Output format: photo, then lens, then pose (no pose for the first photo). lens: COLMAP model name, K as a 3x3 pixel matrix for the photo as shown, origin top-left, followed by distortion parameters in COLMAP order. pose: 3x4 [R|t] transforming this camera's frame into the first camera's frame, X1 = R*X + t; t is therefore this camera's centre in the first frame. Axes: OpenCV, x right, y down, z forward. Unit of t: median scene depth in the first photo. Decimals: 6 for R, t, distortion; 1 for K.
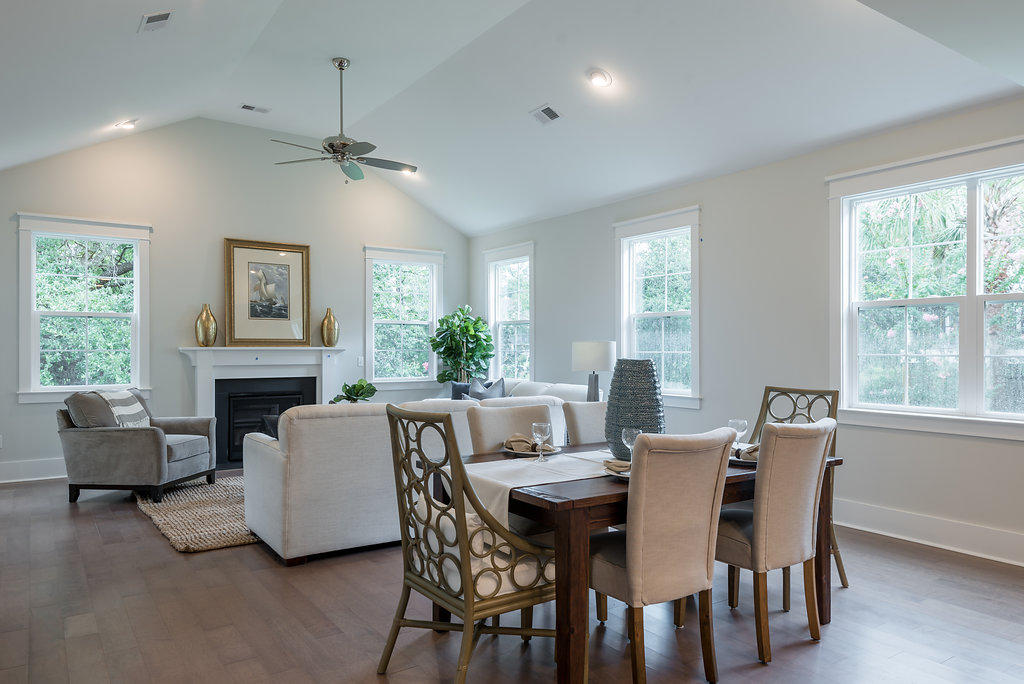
lens RADIAL K [[702.8, 0, 514.6], [0, 702.8, 346.6], [0, 0, 1]] dist [0.021696, -0.010912]
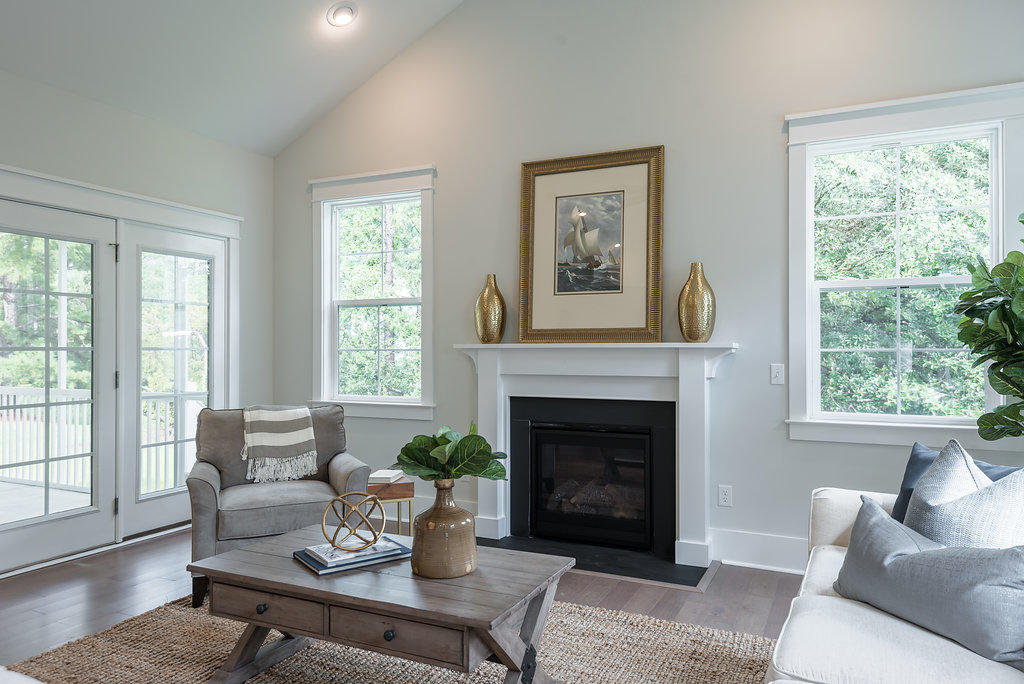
lens RADIAL K [[702.8, 0, 510.4], [0, 702.8, 343.8], [0, 0, 1]] dist [0.021696, -0.010912]
pose [[0.484806, -0.005963, -0.874601, 0.105361], [0.005319, 0.999978, -0.003869, 0.002626], [0.874605, -0.002776, 0.484827, 0.661278]]
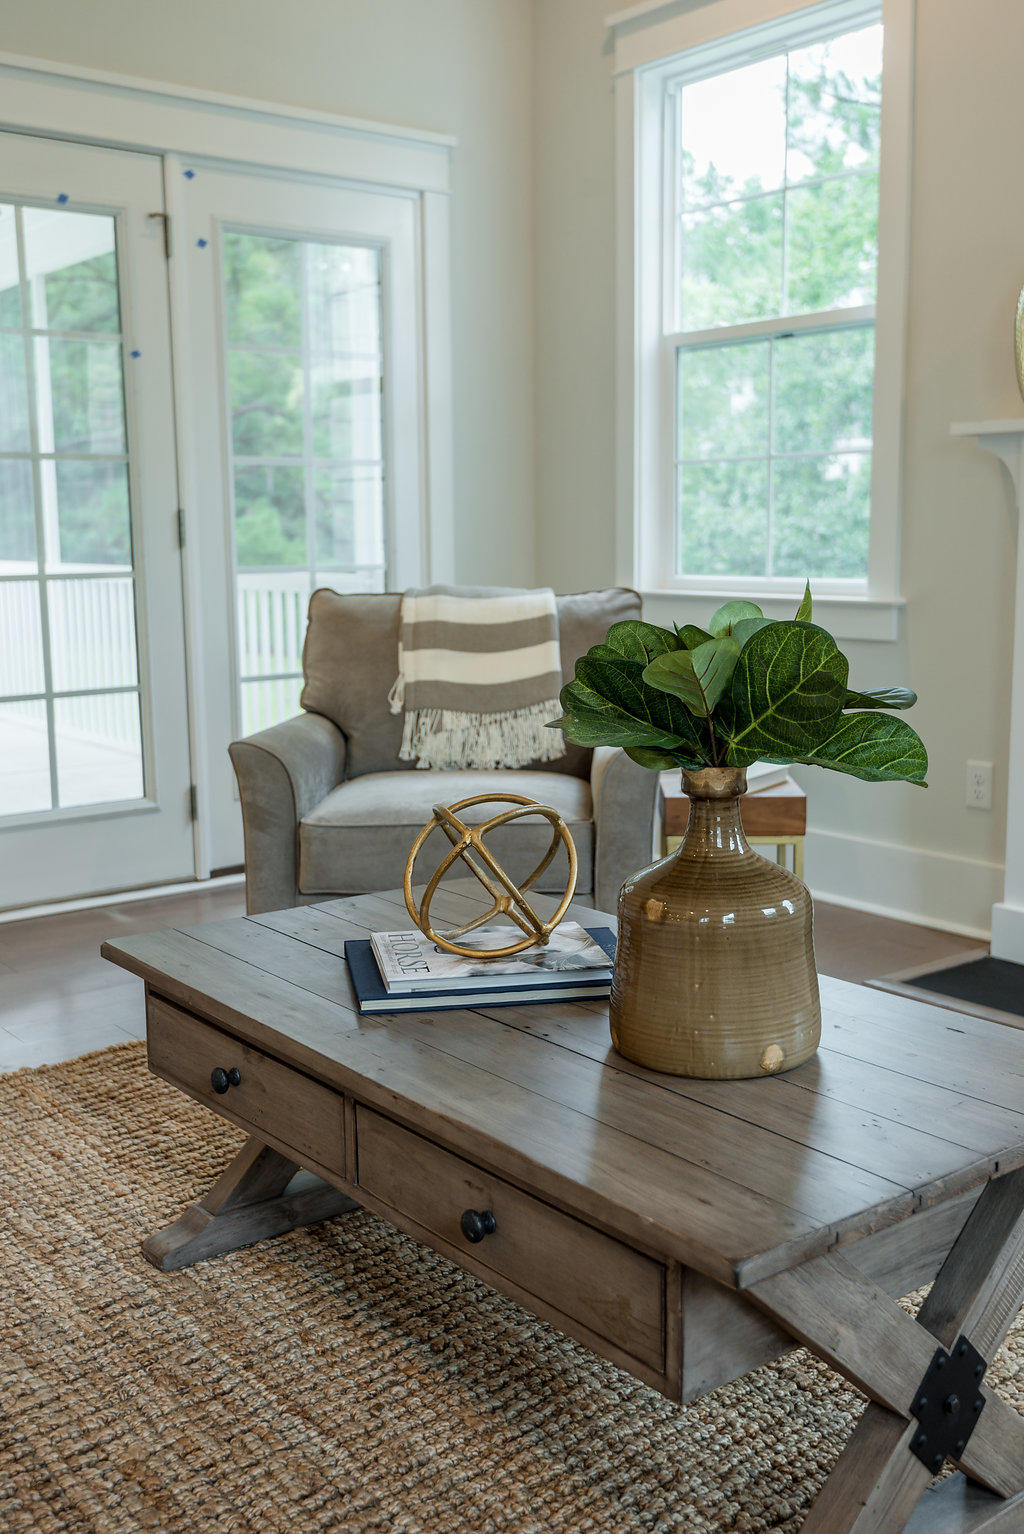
lens RADIAL K [[1532.4, 0, 502.7], [0, 1532.4, 755.8], [0, 0, 1]] dist [0.014900, 0.000000]
pose [[0.054790, 0.148518, -0.987391, 0.024654], [0.012860, 0.988689, 0.149427, 0.027471], [0.998415, -0.020885, 0.052260, 0.745442]]
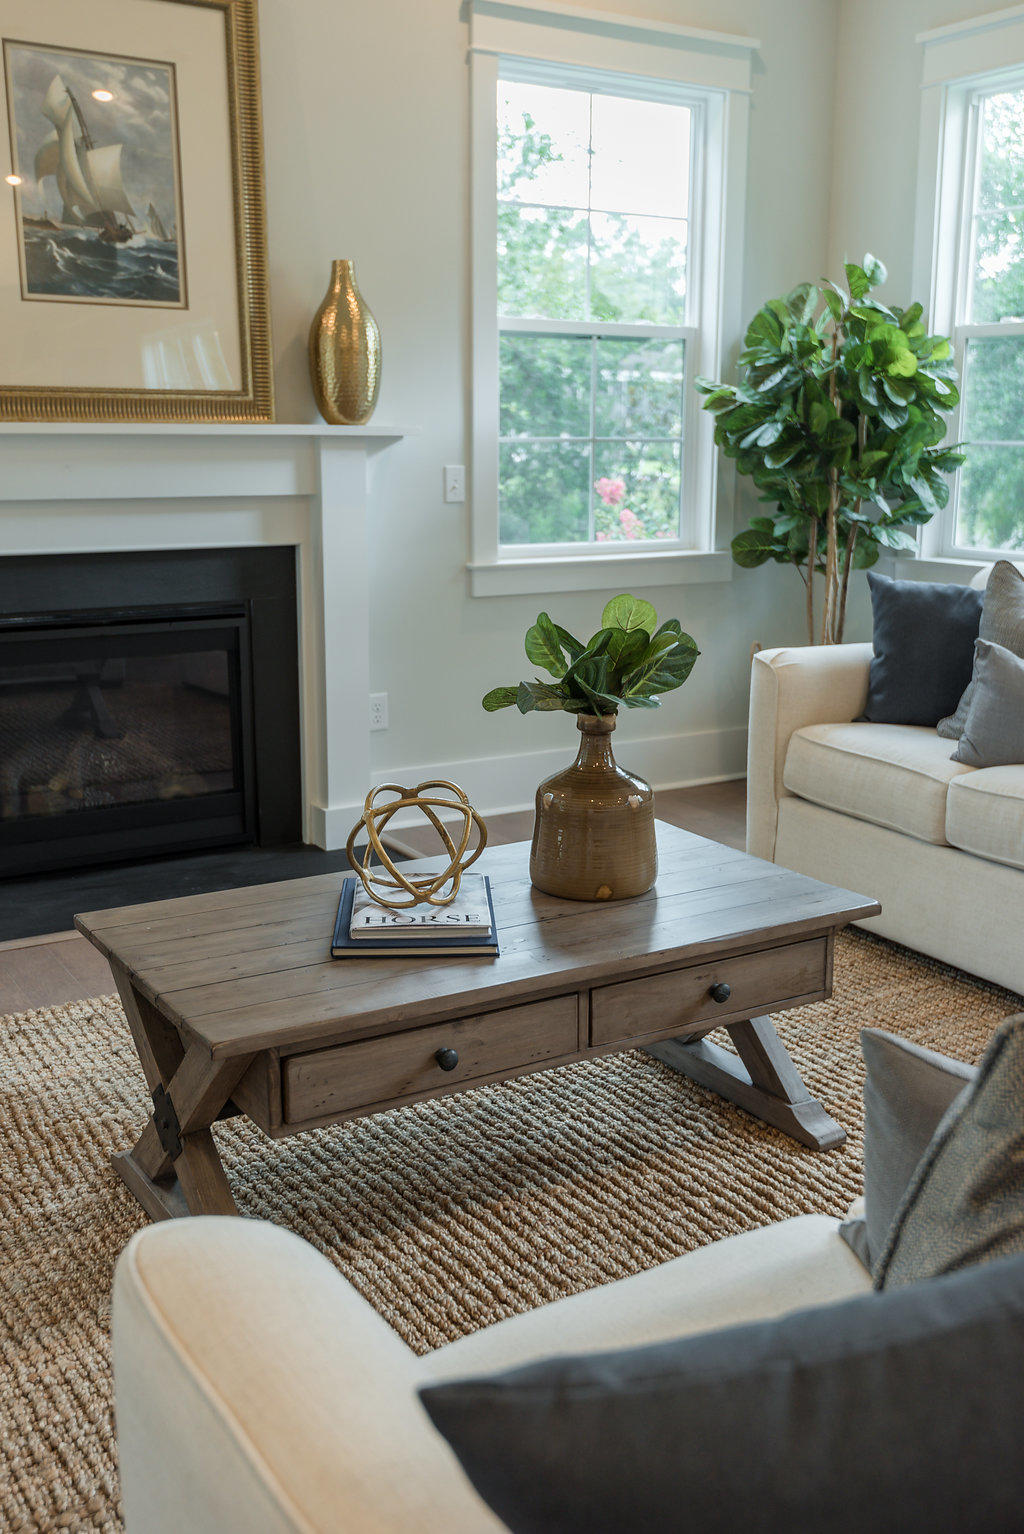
lens RADIAL K [[1532.4, 0, 507.9], [0, 1532.4, 768.2], [0, 0, 1]] dist [0.014900, 0.000000]
pose [[0.998880, 0.016099, -0.044498, -0.182354], [-0.005846, 0.975127, 0.221571, -0.001369], [0.046958, -0.221063, 0.974128, 0.454257]]
